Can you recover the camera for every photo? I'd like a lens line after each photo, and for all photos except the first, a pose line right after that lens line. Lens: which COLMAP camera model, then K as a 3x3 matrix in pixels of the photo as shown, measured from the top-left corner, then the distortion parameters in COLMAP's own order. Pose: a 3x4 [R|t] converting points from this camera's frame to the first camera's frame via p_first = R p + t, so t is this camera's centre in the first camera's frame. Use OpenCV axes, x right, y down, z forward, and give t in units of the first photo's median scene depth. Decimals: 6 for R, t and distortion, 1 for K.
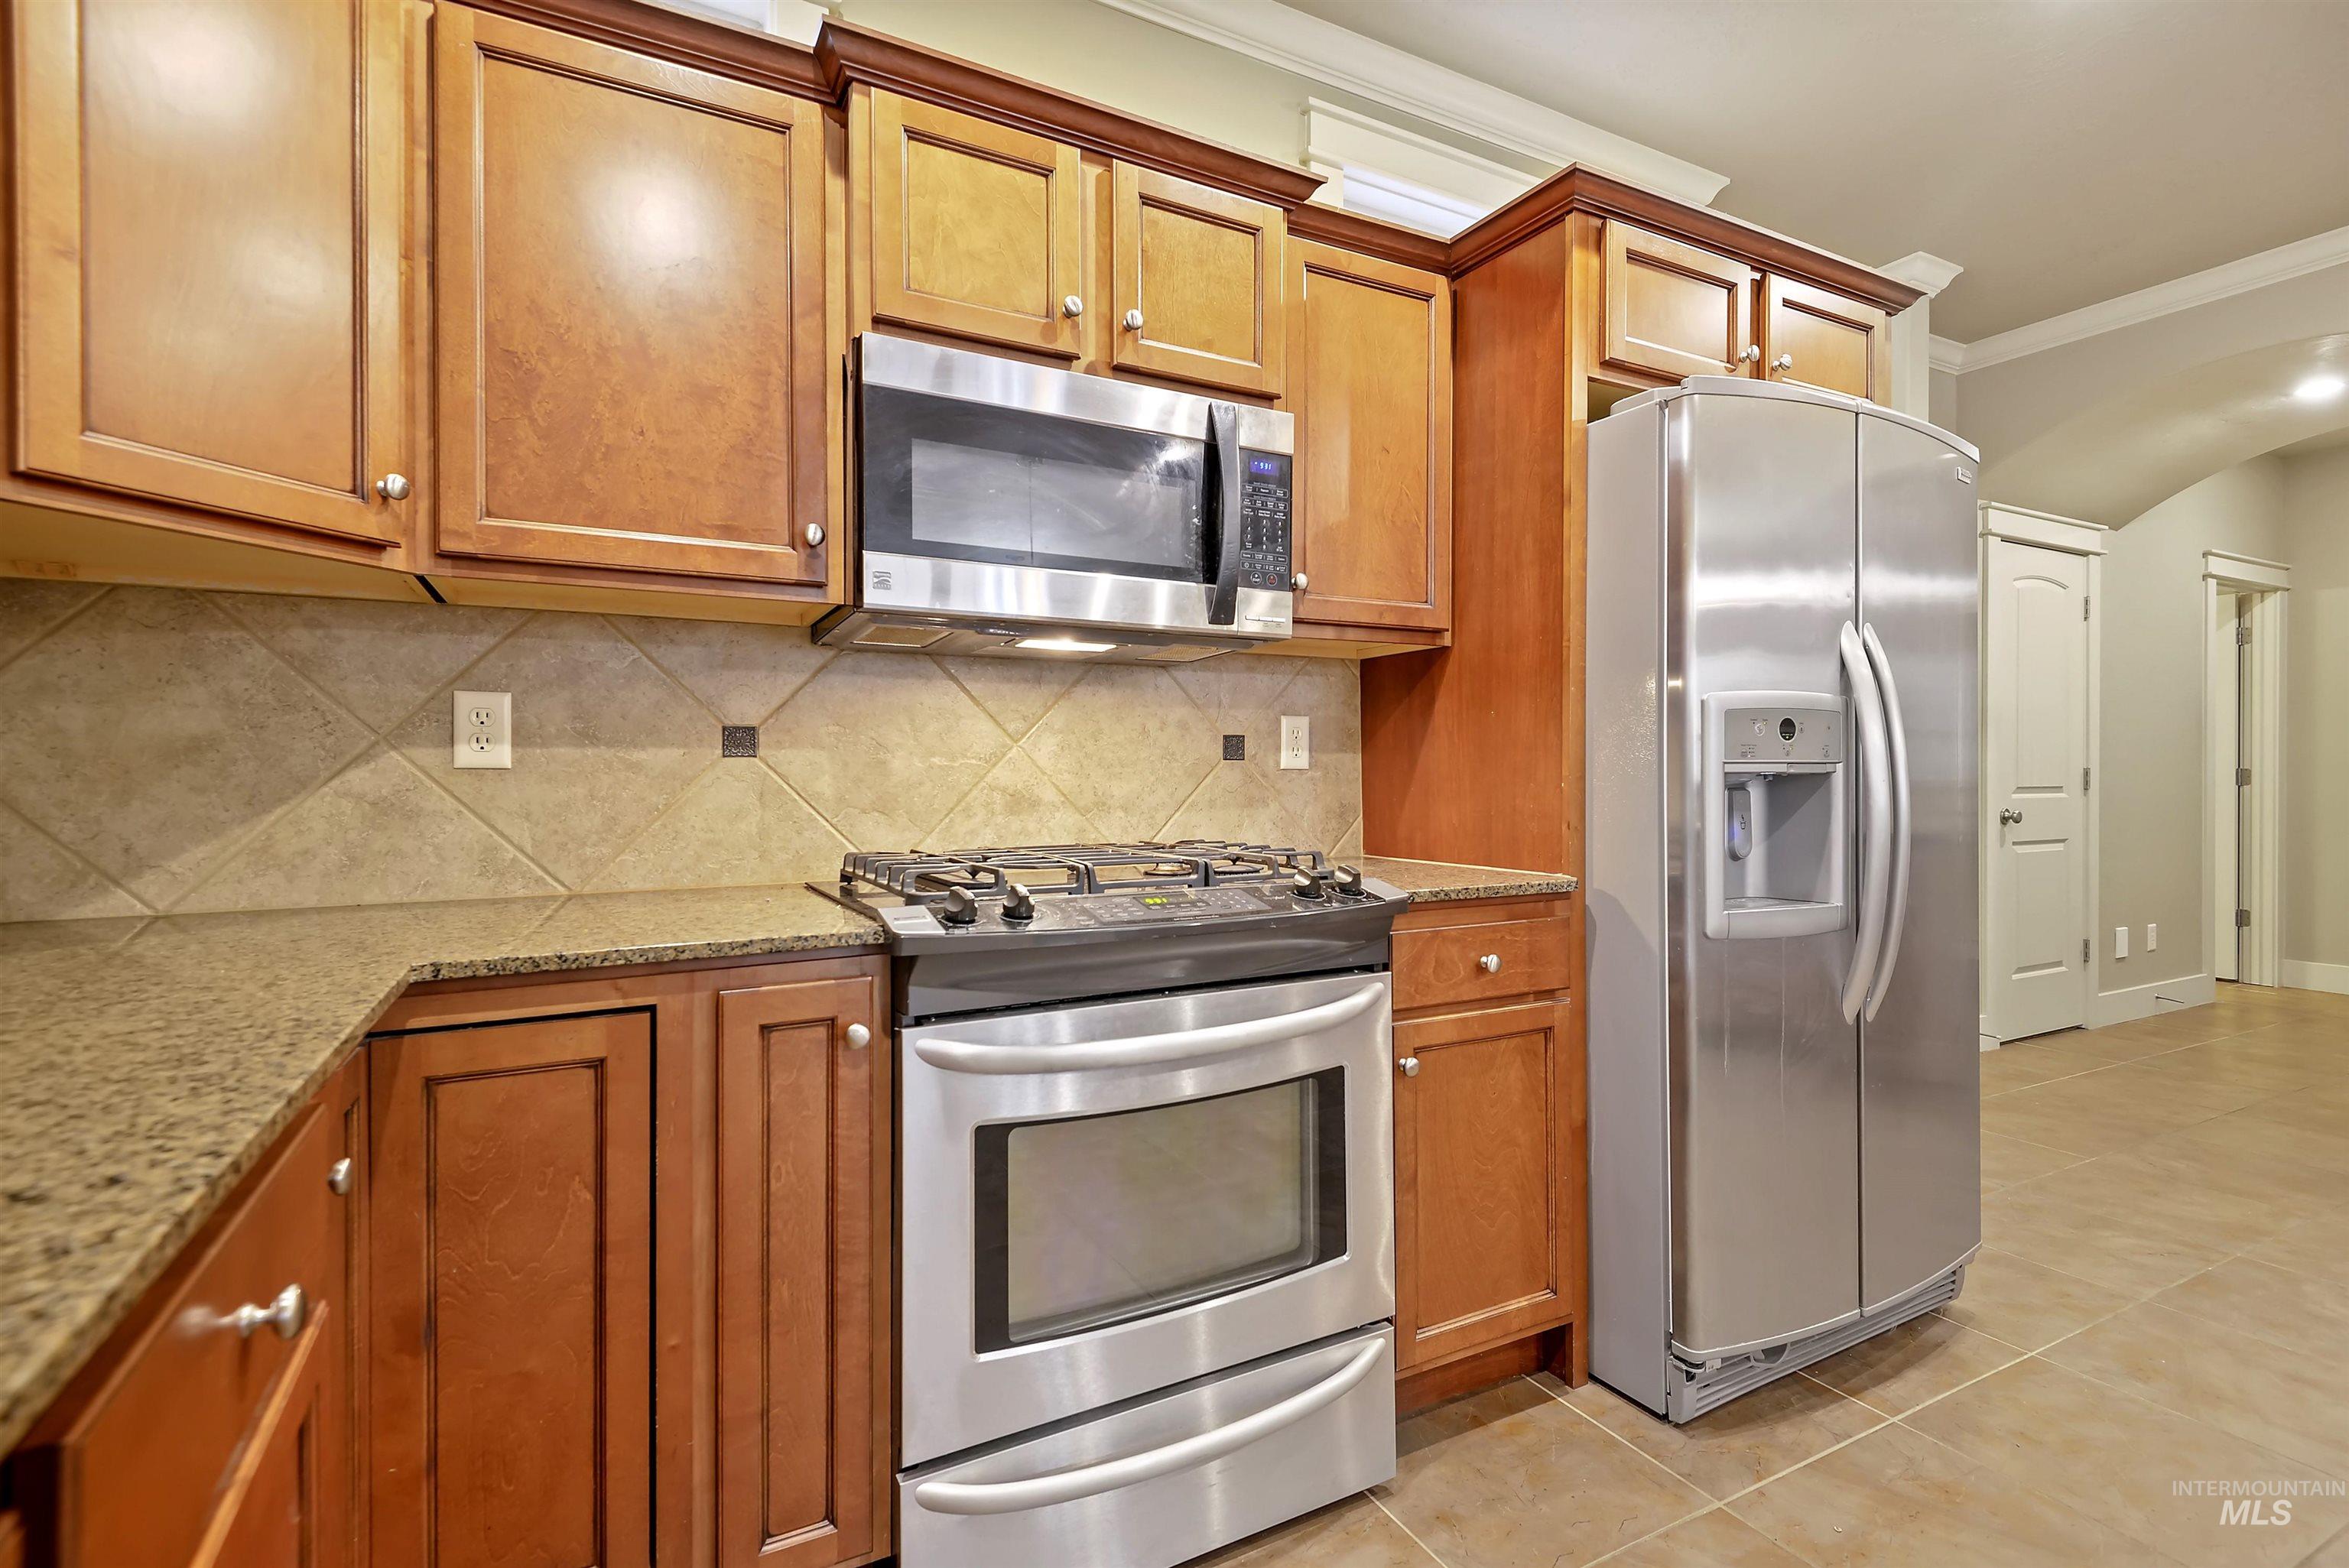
lens RADIAL K [[1077.4, 0, 1167.8], [0, 1077.4, 783.6], [0, 0, 1]] dist [0.005371, -0.003736]
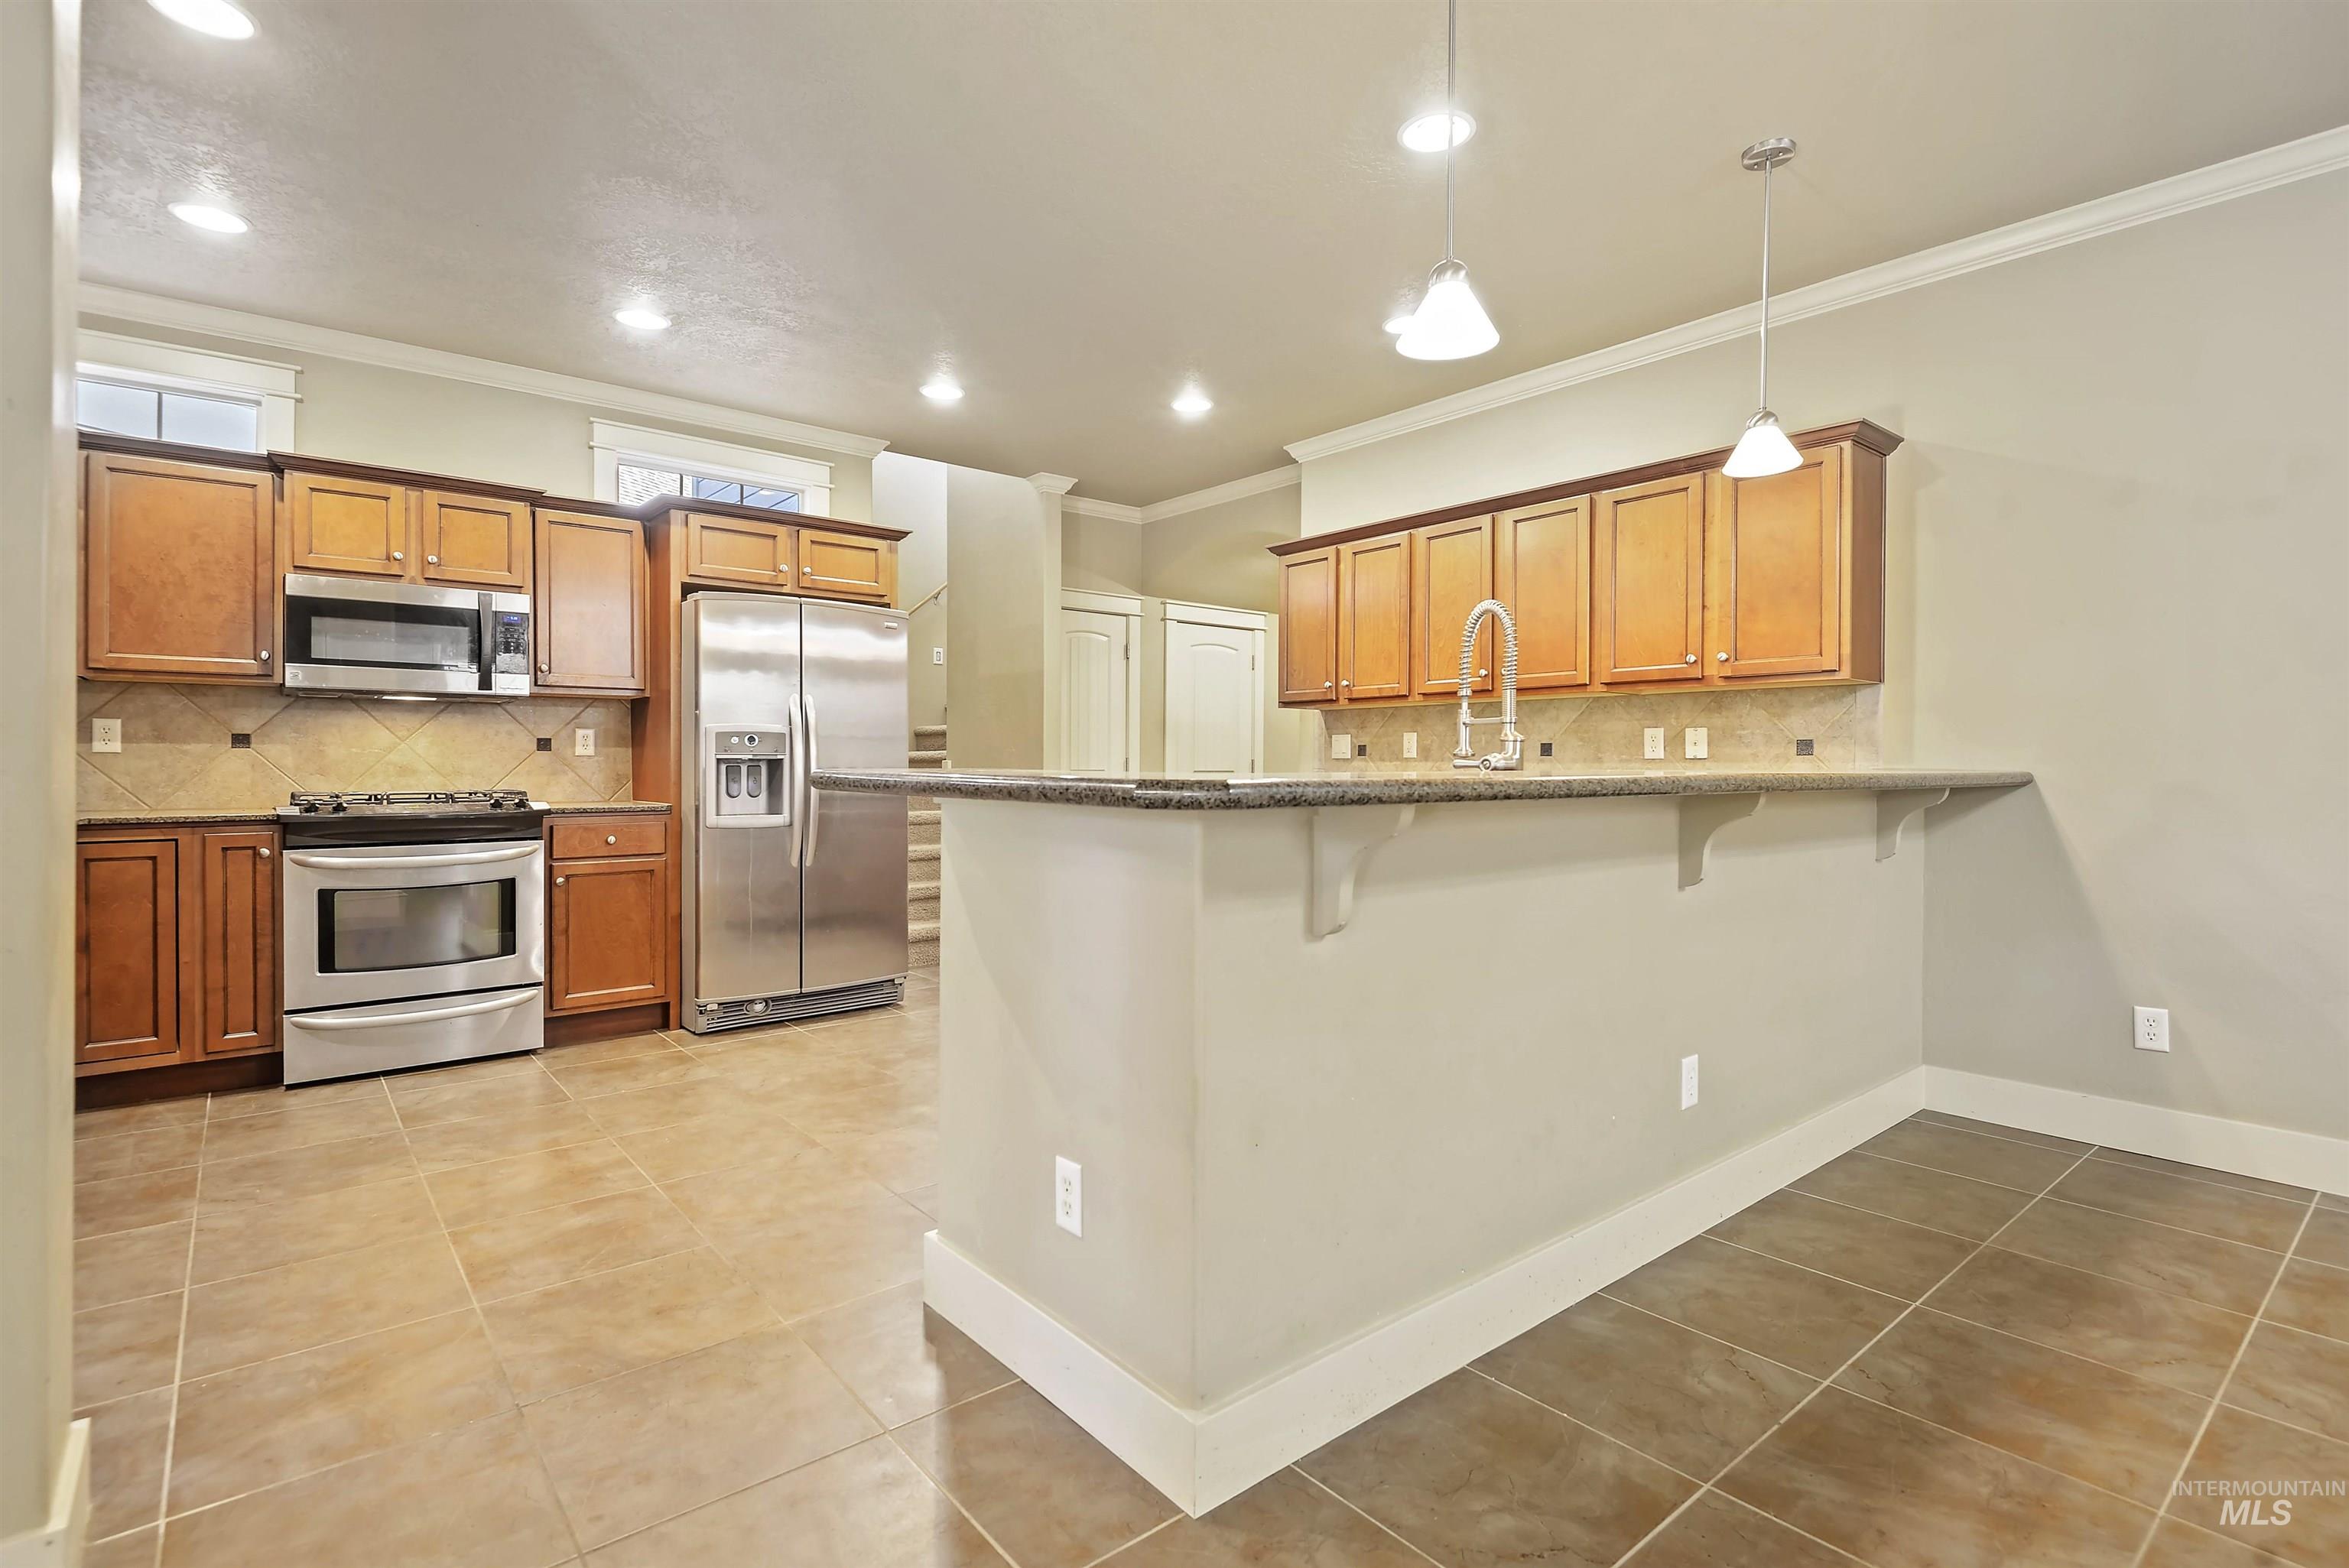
lens RADIAL K [[1103.2, 0, 1233.2], [0, 1103.2, 775.7], [0, 0, 1]] dist [-0.030372, -0.002624]
pose [[0.968898, 0.003239, 0.247440, 1.077880], [-0.004046, 0.999988, 0.002753, 0.018111], [-0.247428, -0.003668, 0.968899, -1.702030]]
